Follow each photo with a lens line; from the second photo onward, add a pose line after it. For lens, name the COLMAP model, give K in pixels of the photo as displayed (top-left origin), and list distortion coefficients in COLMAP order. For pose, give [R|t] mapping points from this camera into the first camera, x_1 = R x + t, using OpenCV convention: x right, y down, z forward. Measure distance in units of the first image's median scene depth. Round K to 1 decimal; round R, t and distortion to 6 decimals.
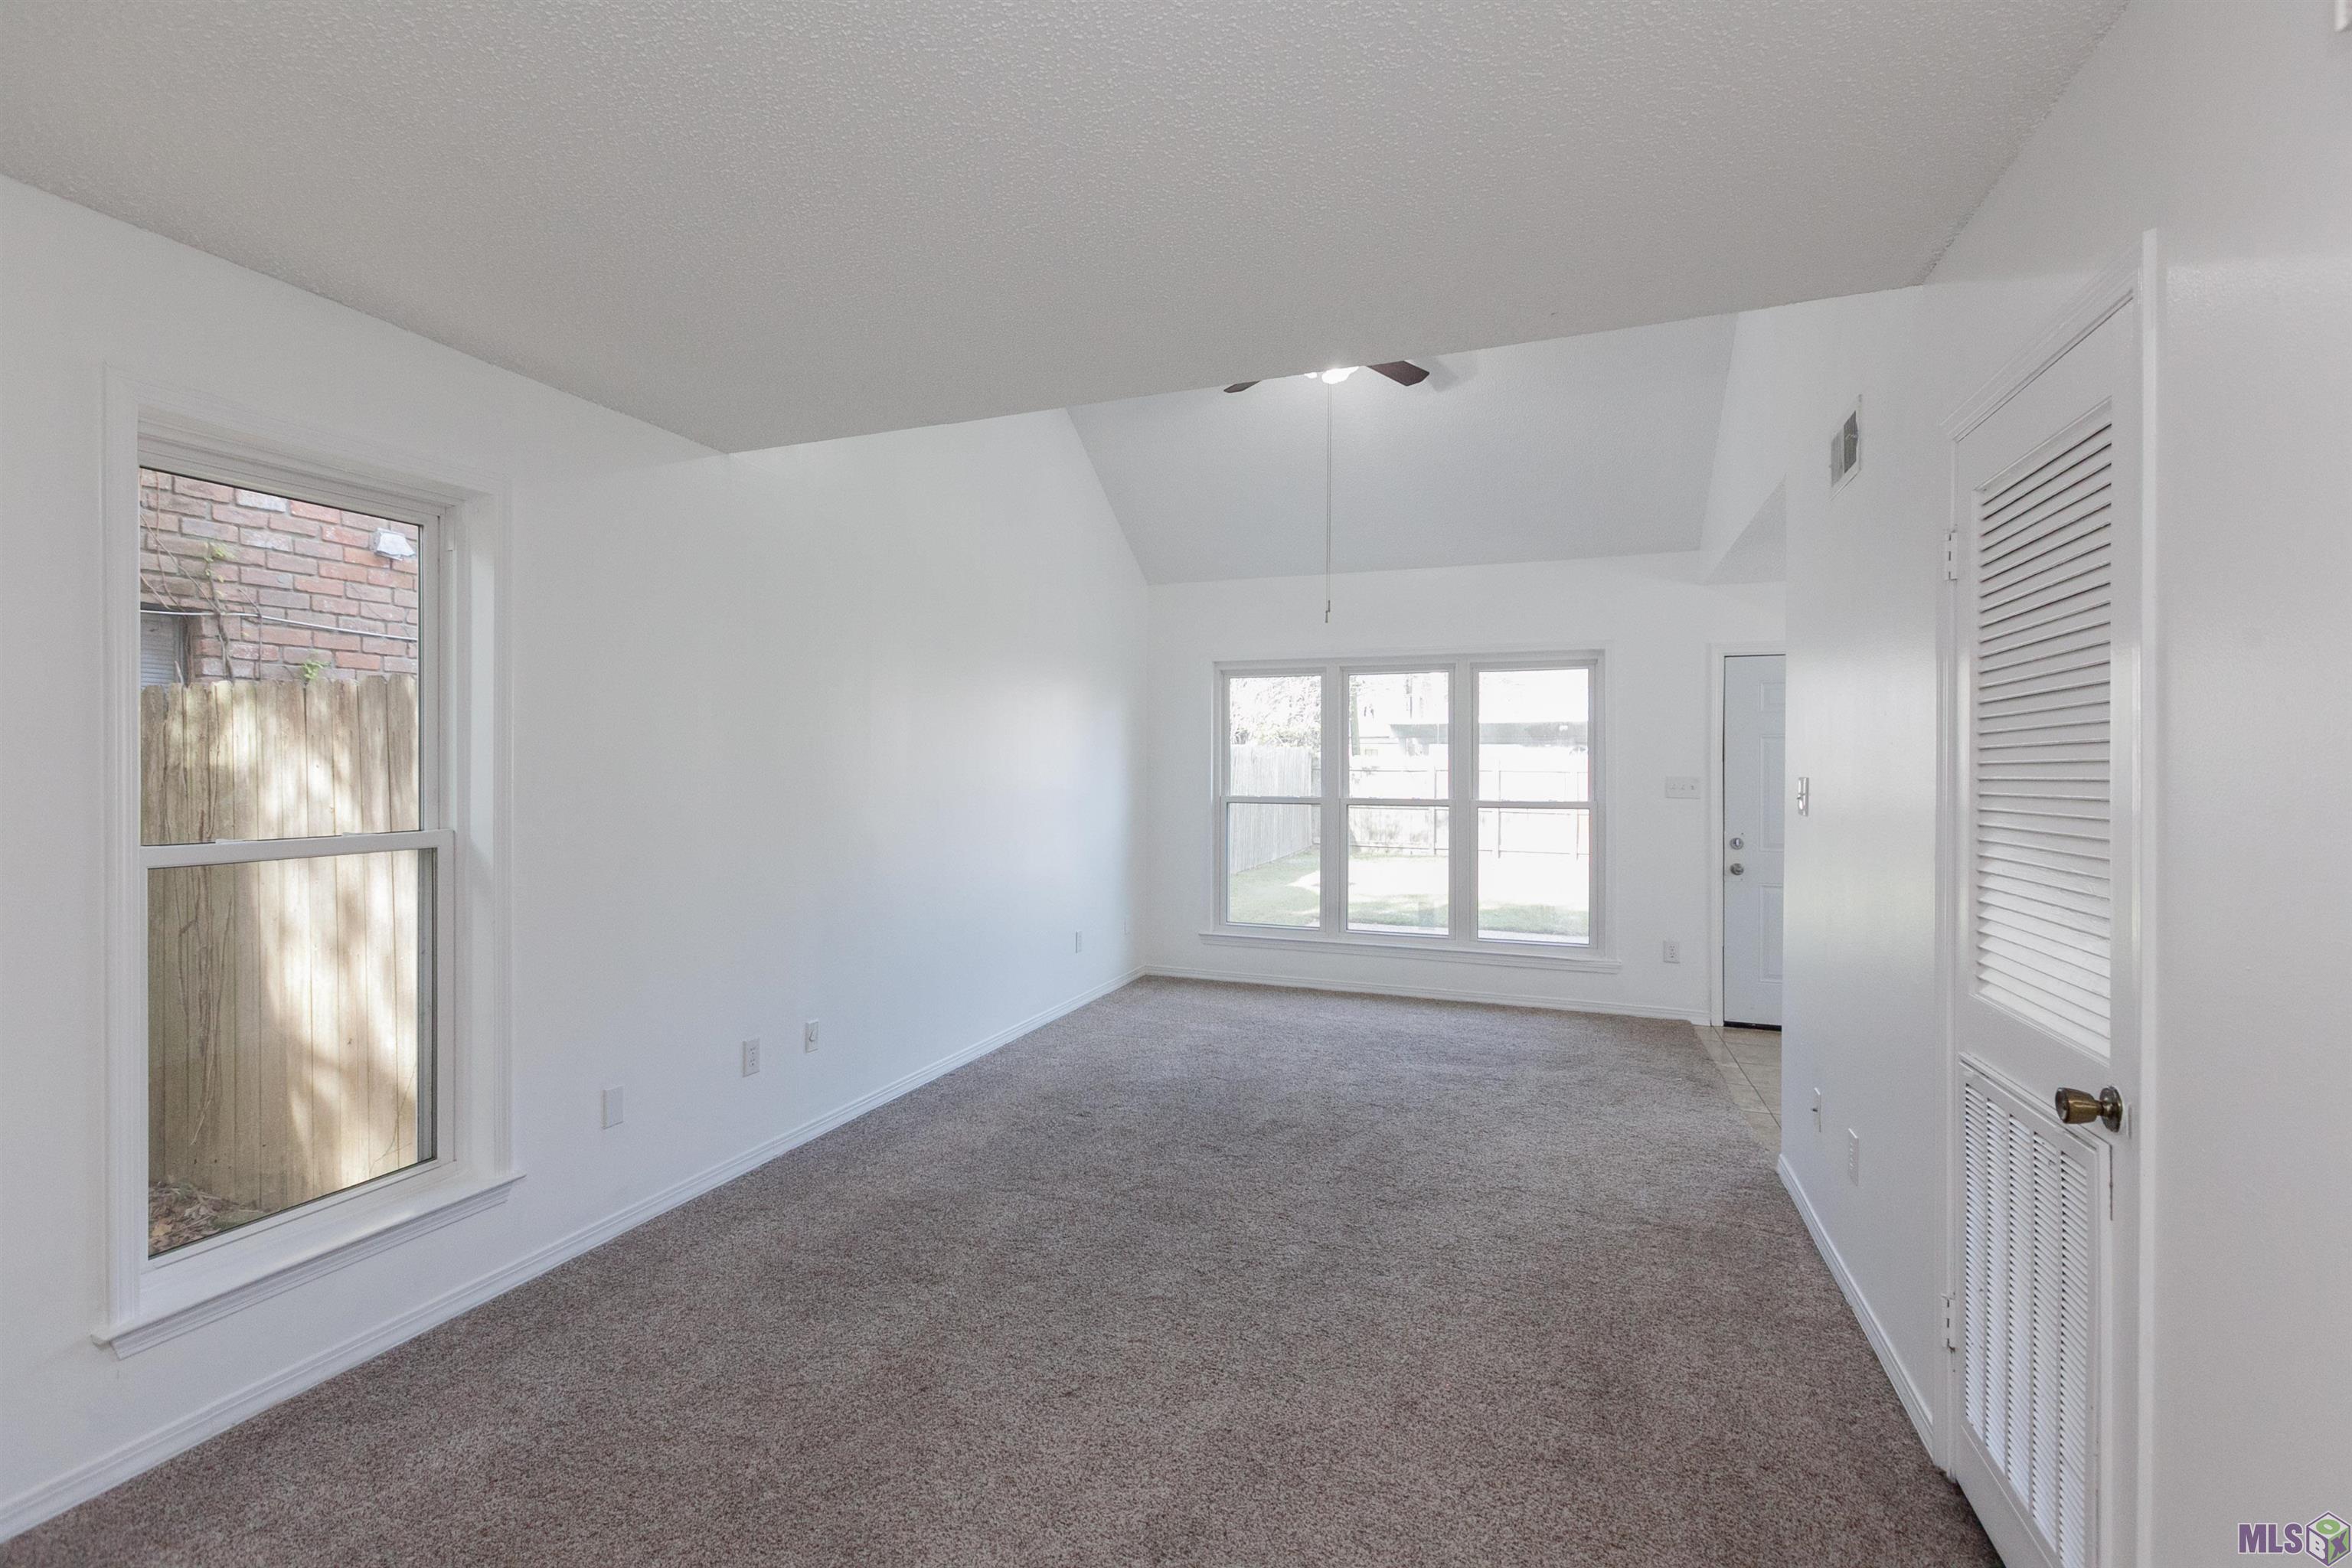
lens RADIAL K [[1071.9, 0, 1173.8], [0, 1071.9, 764.5], [0, 0, 1]] dist [0.006837, -0.002059]
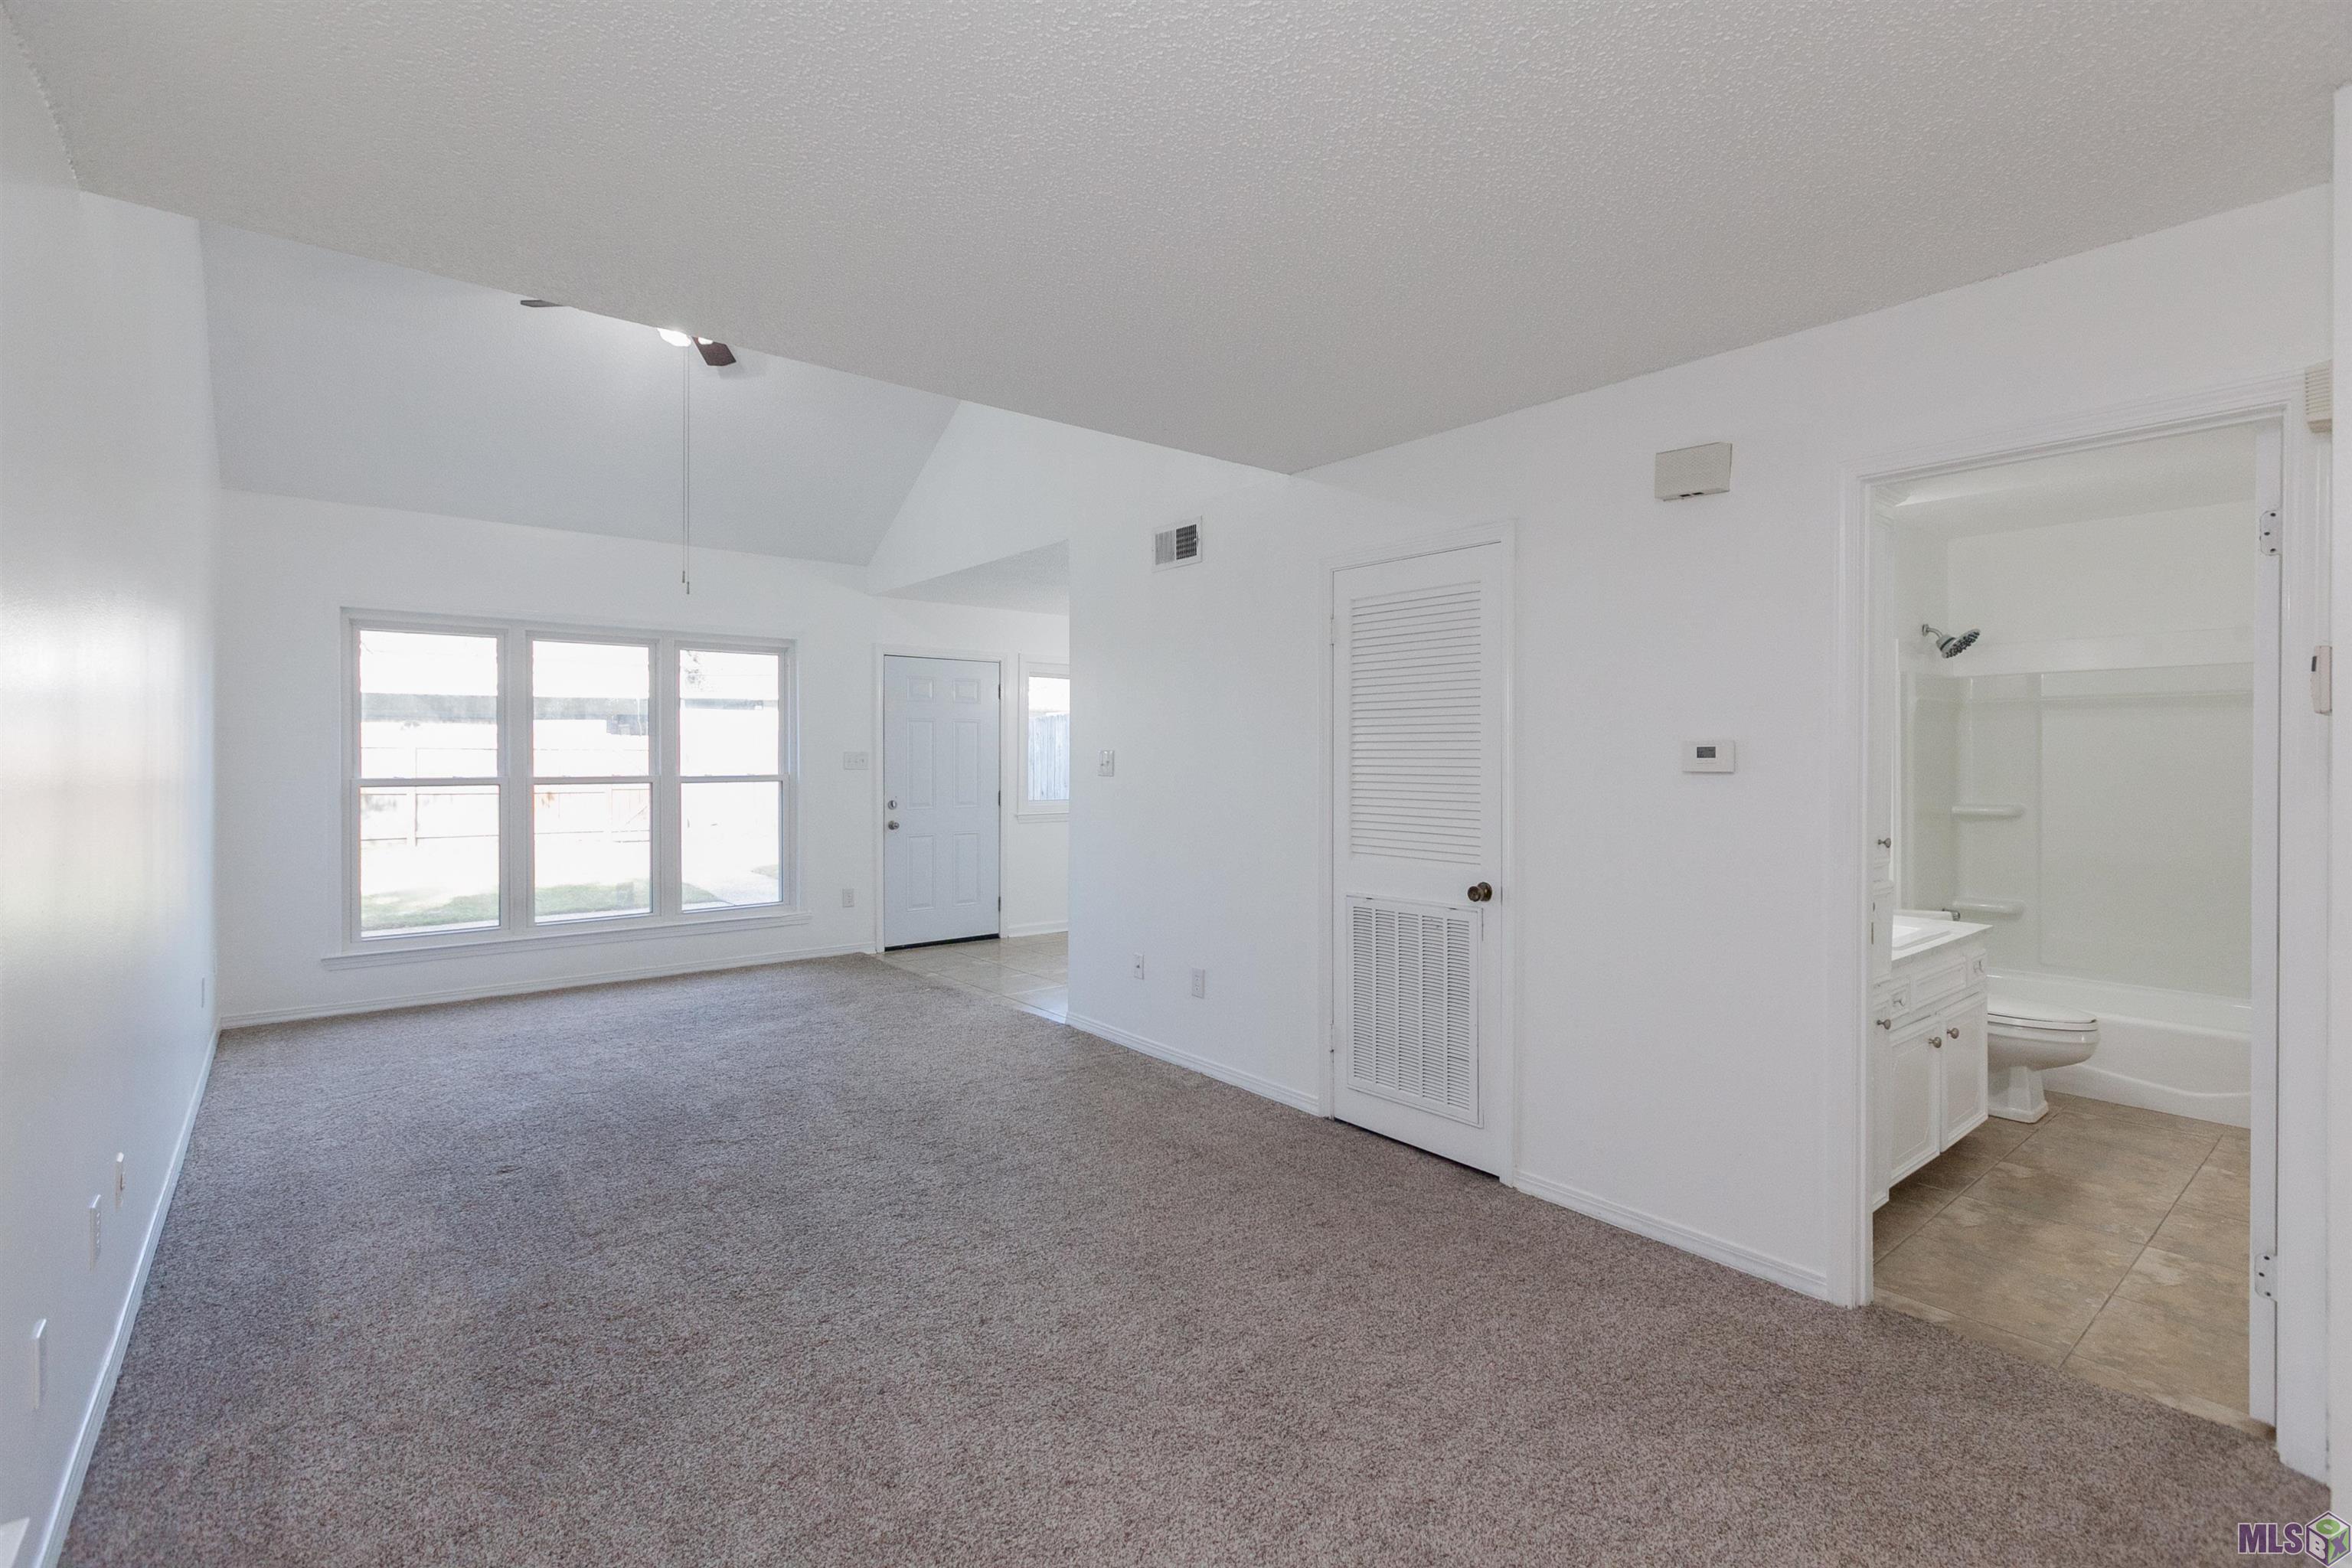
lens RADIAL K [[1071.9, 0, 1092.3], [0, 1071.9, 753.9], [0, 0, 1]] dist [0.006837, -0.002059]
pose [[0.502745, -0.006046, 0.864414, -0.422976], [-0.005484, 0.999933, 0.010183, 0.000172], [-0.864417, -0.009860, 0.502678, 0.156964]]
